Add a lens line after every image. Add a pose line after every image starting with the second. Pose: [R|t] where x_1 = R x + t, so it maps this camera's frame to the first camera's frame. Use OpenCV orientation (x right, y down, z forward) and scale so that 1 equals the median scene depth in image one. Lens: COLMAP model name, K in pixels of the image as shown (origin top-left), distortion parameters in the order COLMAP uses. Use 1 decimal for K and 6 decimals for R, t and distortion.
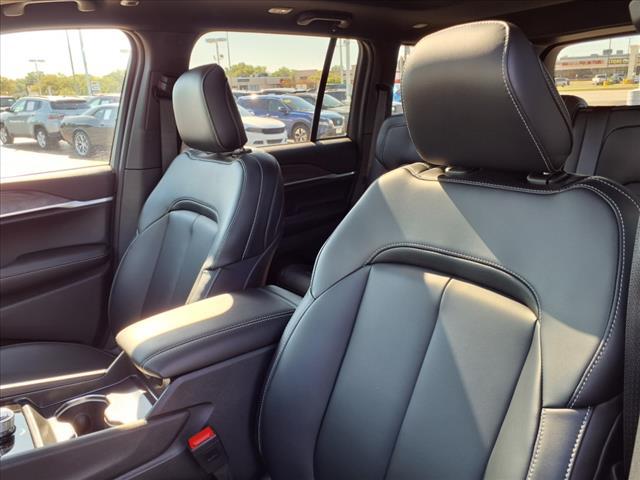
lens RADIAL K [[526.1, 0, 320.0], [0, 526.1, 240.0], [0, 0, 1]] dist [0.039868, -0.049667]
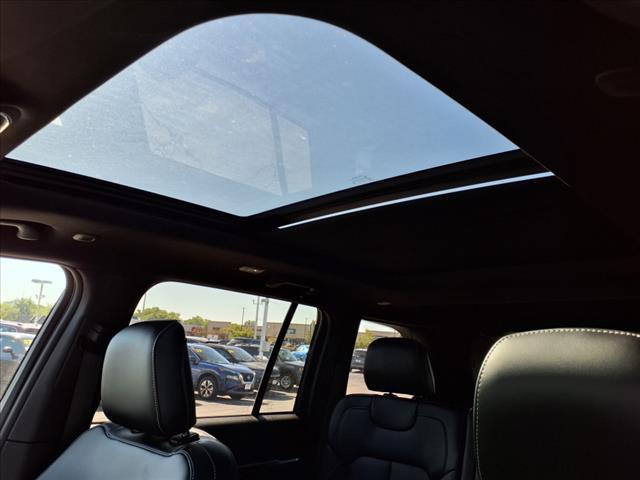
lens RADIAL K [[526.1, 0, 320.0], [0, 526.1, 240.0], [0, 0, 1]] dist [0.039868, -0.049667]
pose [[0.979786, 0.143802, 0.139073, -0.069393], [-0.063813, 0.883530, -0.464007, -0.052244], [-0.189600, 0.445753, 0.874846, 0.128153]]
